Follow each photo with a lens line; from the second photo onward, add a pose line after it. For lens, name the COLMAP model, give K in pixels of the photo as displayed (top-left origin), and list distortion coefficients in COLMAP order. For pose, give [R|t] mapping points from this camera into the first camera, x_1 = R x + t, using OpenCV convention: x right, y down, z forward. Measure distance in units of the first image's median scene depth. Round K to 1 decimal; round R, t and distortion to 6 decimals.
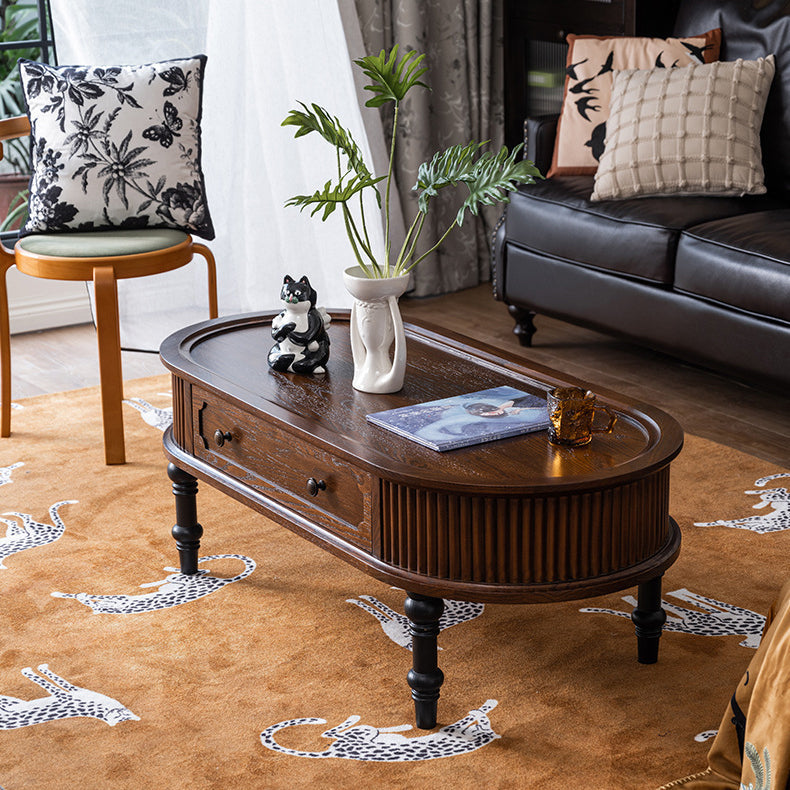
lens RADIAL K [[2081.6, 0, 396.6], [0, 2081.6, 394.3], [0, 0, 1]] dist [0.029530, 0.000000]
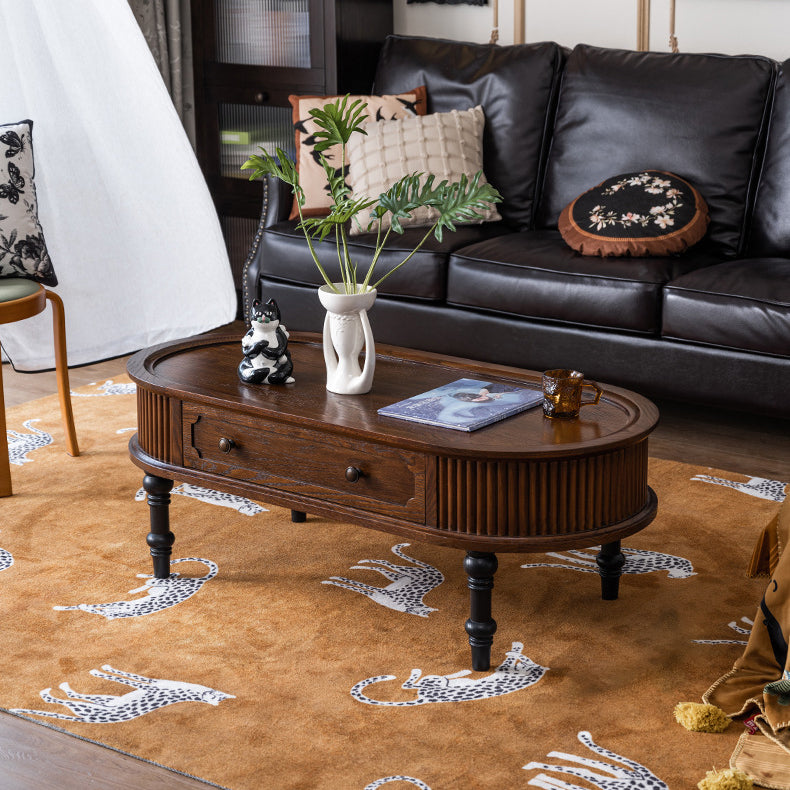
lens RADIAL K [[1918.8, 0, 384.0], [0, 1918.8, 304.0], [0, 0, 1]] dist [0.003021, 0.000000]
pose [[0.942759, -0.065596, 0.326959, -0.326321], [0.090158, 0.994087, -0.060524, 0.015028], [-0.321056, 0.086538, 0.943098, -0.006032]]
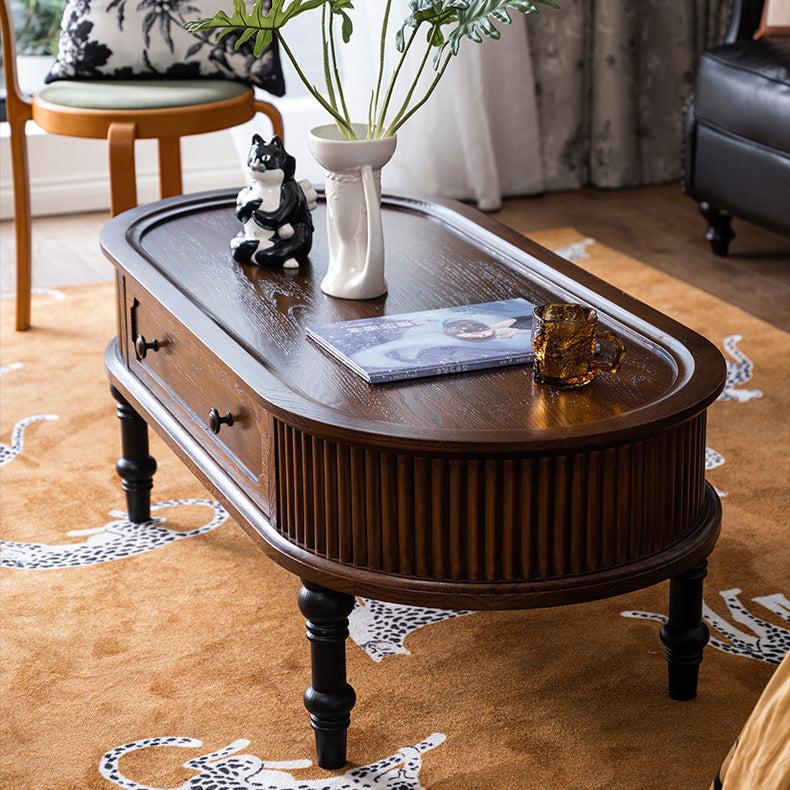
lens RADIAL K [[2239.7, 0, 407.3], [0, 2239.7, 373.5], [0, 0, 1]] dist [0.011907, 0.000000]
pose [[0.981620, 0.062166, -0.180435, 0.149551], [-0.056646, 0.997760, 0.035594, -0.003254], [0.182244, -0.024719, 0.982943, 0.220144]]
